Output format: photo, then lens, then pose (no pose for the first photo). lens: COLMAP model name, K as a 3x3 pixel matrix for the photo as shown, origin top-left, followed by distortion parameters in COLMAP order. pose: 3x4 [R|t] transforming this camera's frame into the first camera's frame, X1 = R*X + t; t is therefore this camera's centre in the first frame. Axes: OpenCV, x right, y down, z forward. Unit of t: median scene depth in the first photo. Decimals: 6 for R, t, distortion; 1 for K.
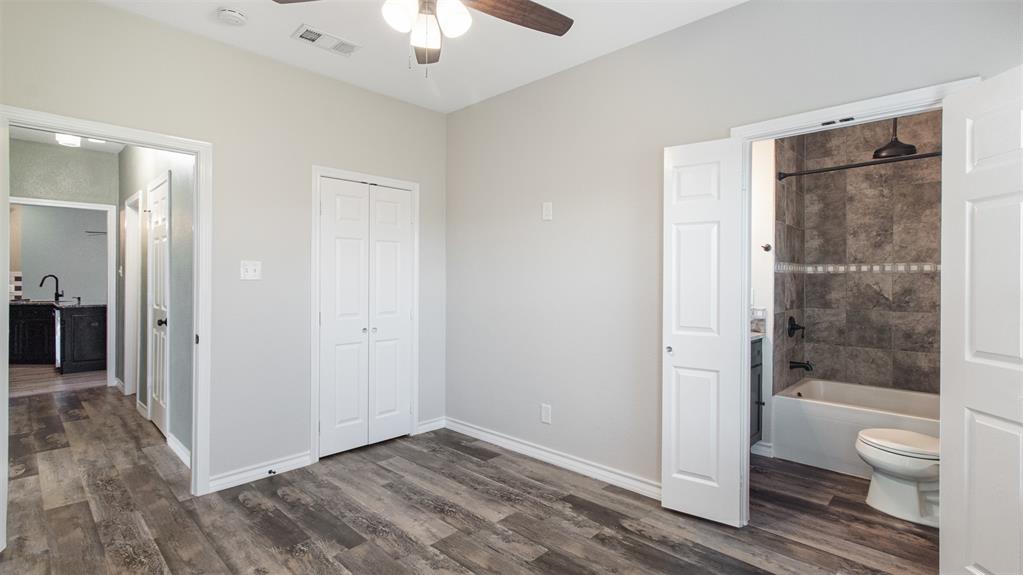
lens RADIAL K [[472.3, 0, 518.0], [0, 472.3, 277.0], [0, 0, 1]] dist [-0.000712, 0.002153]
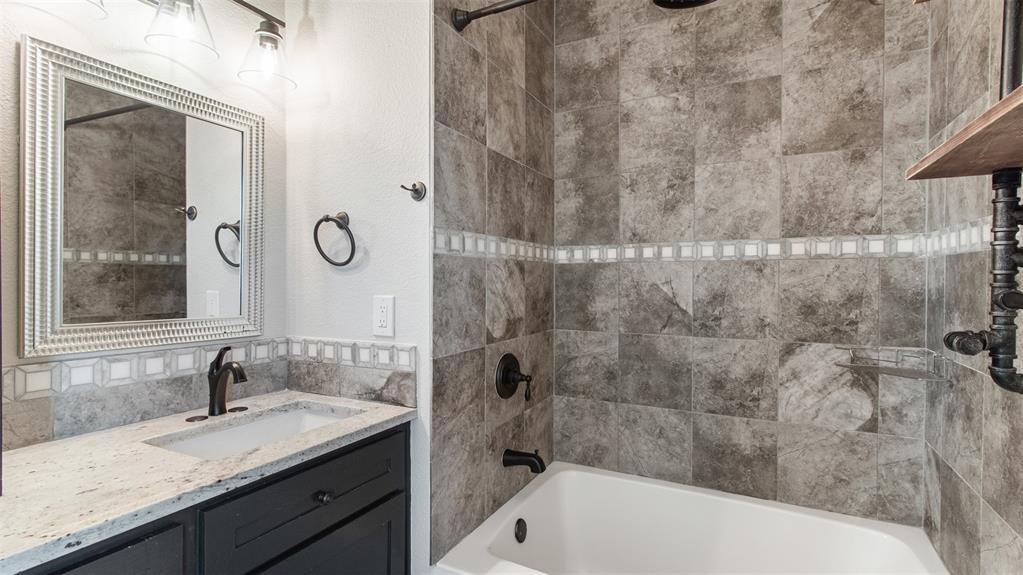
lens RADIAL K [[472.3, 0, 519.7], [0, 472.3, 283.6], [0, 0, 1]] dist [-0.000712, 0.002153]
pose [[0.959407, -0.004856, 0.281982, 0.447645], [0.000831, 0.999896, 0.014390, 0.007870], [-0.282023, -0.013571, 0.959312, 0.538219]]
